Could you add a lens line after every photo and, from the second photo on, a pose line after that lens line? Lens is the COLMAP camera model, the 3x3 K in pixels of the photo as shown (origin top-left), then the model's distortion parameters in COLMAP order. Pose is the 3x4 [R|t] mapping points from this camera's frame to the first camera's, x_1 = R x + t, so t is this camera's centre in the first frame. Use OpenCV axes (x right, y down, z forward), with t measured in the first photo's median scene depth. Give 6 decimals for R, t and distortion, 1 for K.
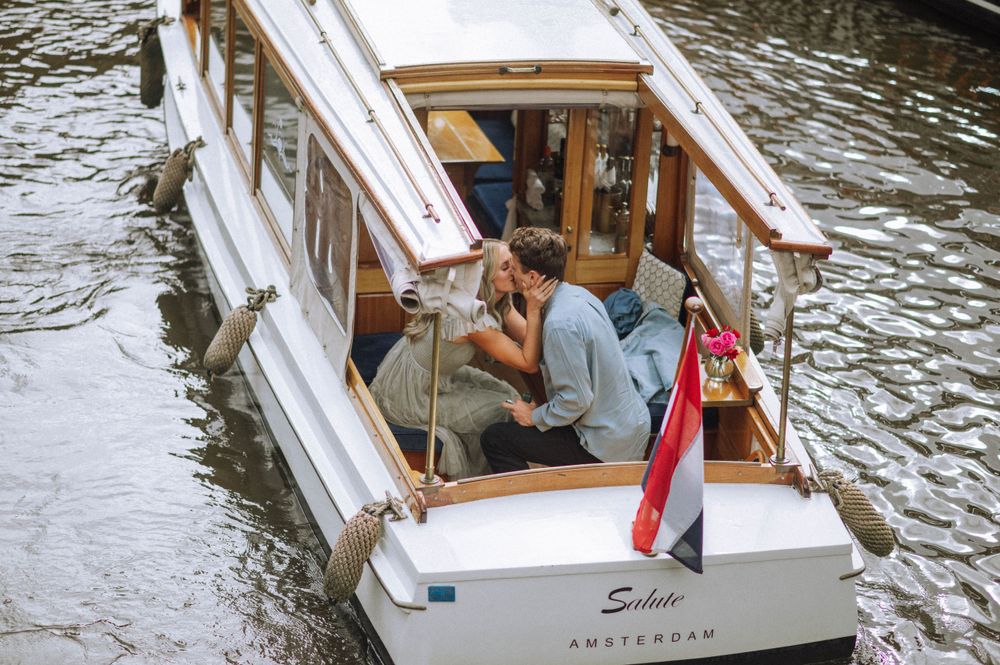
lens RADIAL K [[2446.9, 0, 496.8], [0, 2446.9, 332.3], [0, 0, 1]] dist [0.001390, 0.000000]
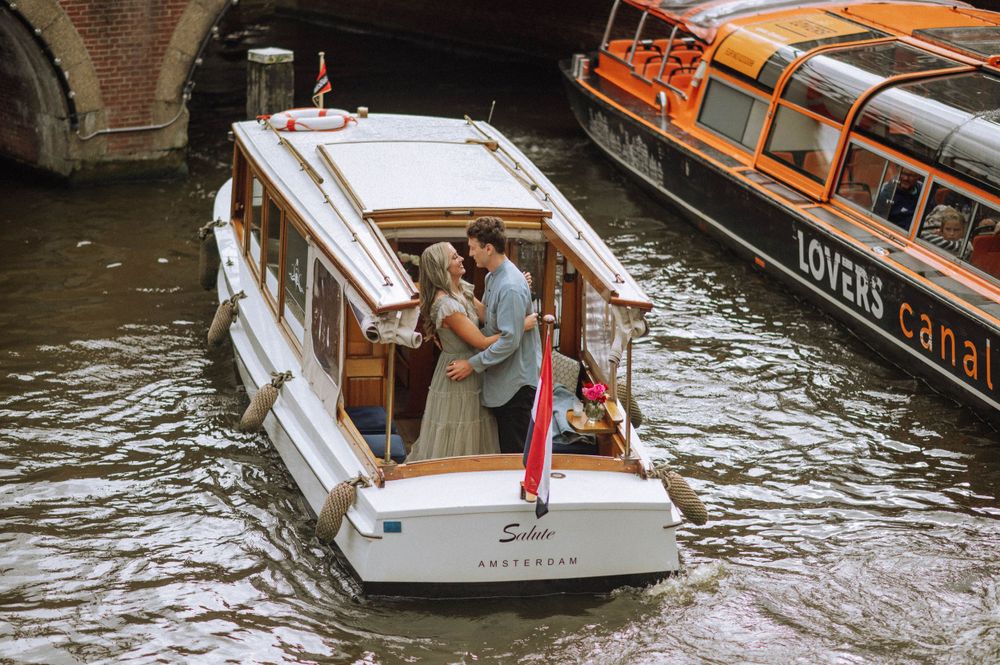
lens RADIAL K [[2446.9, 0, 501.5], [0, 2446.9, 327.7], [0, 0, 1]] dist [0.001390, 0.000000]
pose [[0.999735, -0.005233, -0.022398, 0.069987], [0.001753, 0.988276, -0.152669, 0.190937], [0.022935, 0.152590, 0.988024, -0.447675]]
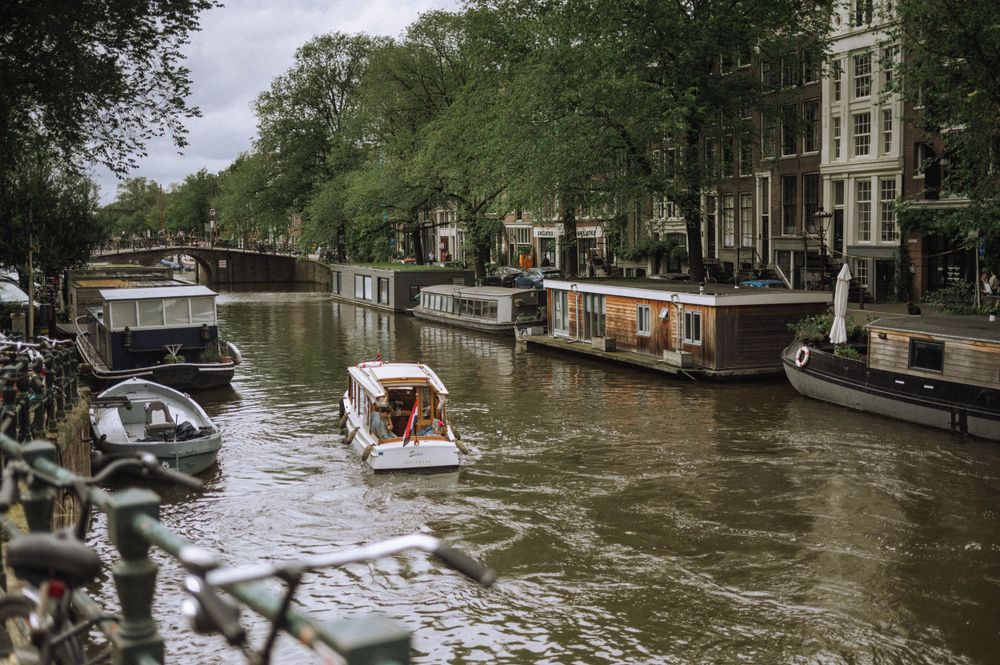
lens RADIAL K [[1182.0, 0, 500.2], [0, 1182.0, 332.9], [0, 0, 1]] dist [-0.005992, 0.000000]
pose [[0.997823, -0.053266, -0.038889, 0.336527], [0.038088, 0.946803, -0.319551, 0.651142], [0.053841, 0.317374, 0.946771, -1.504566]]
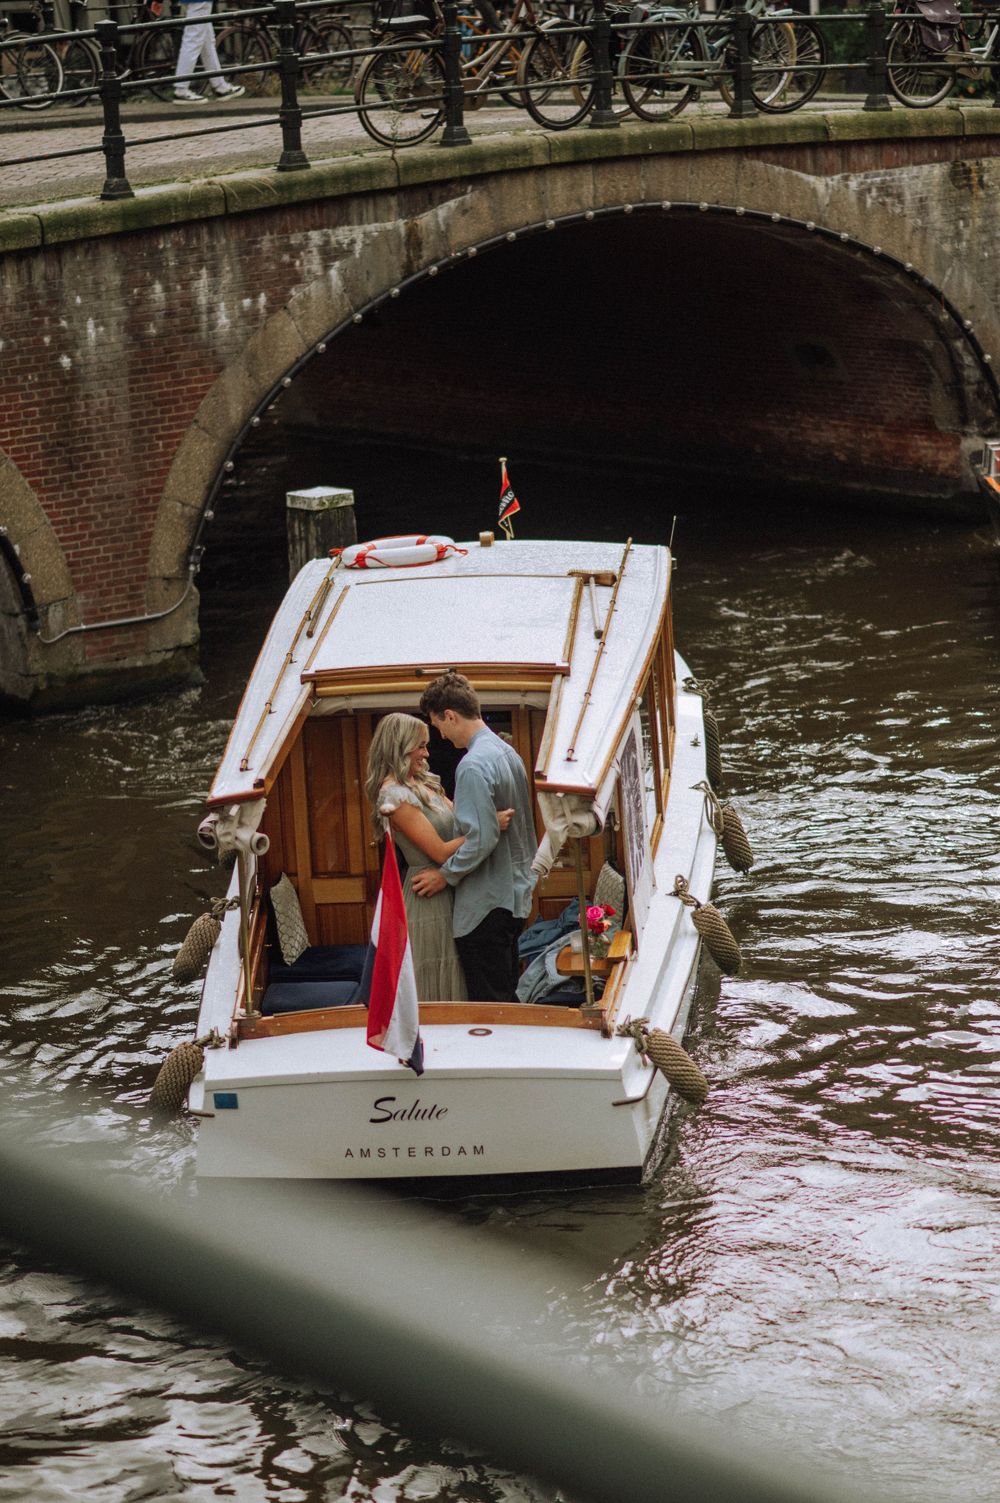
lens RADIAL K [[3677.7, 0, 502.8], [0, 3677.7, 755.2], [0, 0, 1]] dist [0.001390, 0.000000]
pose [[0.958032, -0.028143, -0.285275, 0.506184], [-0.025769, 0.982684, -0.183486, 0.224846], [0.285499, 0.183137, 0.940718, -0.483229]]
